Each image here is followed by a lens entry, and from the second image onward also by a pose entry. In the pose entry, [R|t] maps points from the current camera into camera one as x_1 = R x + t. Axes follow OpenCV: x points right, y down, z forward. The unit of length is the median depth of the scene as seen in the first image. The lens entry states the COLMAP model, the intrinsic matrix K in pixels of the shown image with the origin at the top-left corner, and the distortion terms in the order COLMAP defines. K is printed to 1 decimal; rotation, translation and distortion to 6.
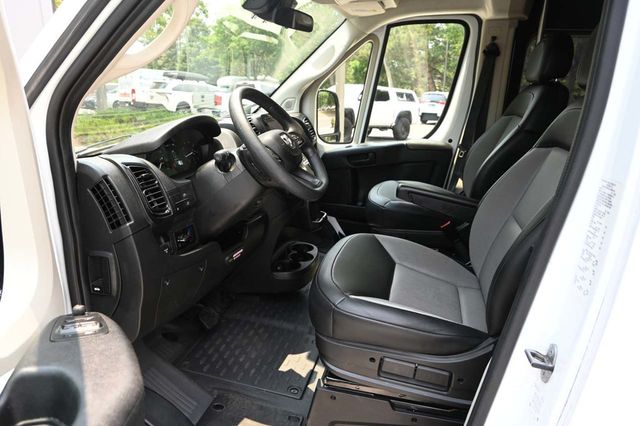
lens RADIAL K [[435.2, 0, 316.8], [0, 435.2, 211.0], [0, 0, 1]] dist [-0.006388, 0.002243]
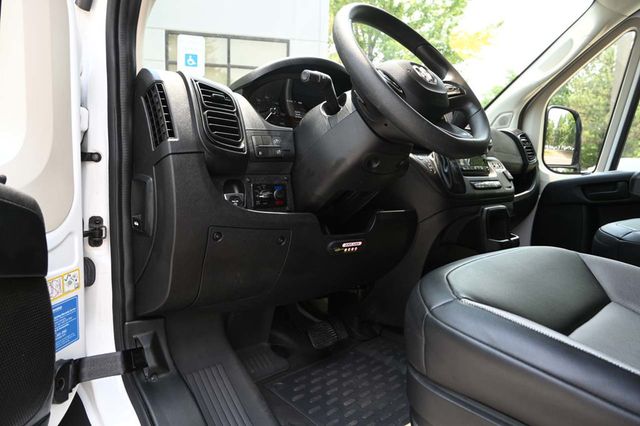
lens RADIAL K [[435.2, 0, 316.8], [0, 435.2, 211.0], [0, 0, 1]] dist [-0.006388, 0.002243]
pose [[0.845742, 0.084302, -0.526891, 0.139440], [-0.173974, 0.977048, -0.122927, 0.133292], [0.504434, 0.195630, 0.840996, 0.323915]]
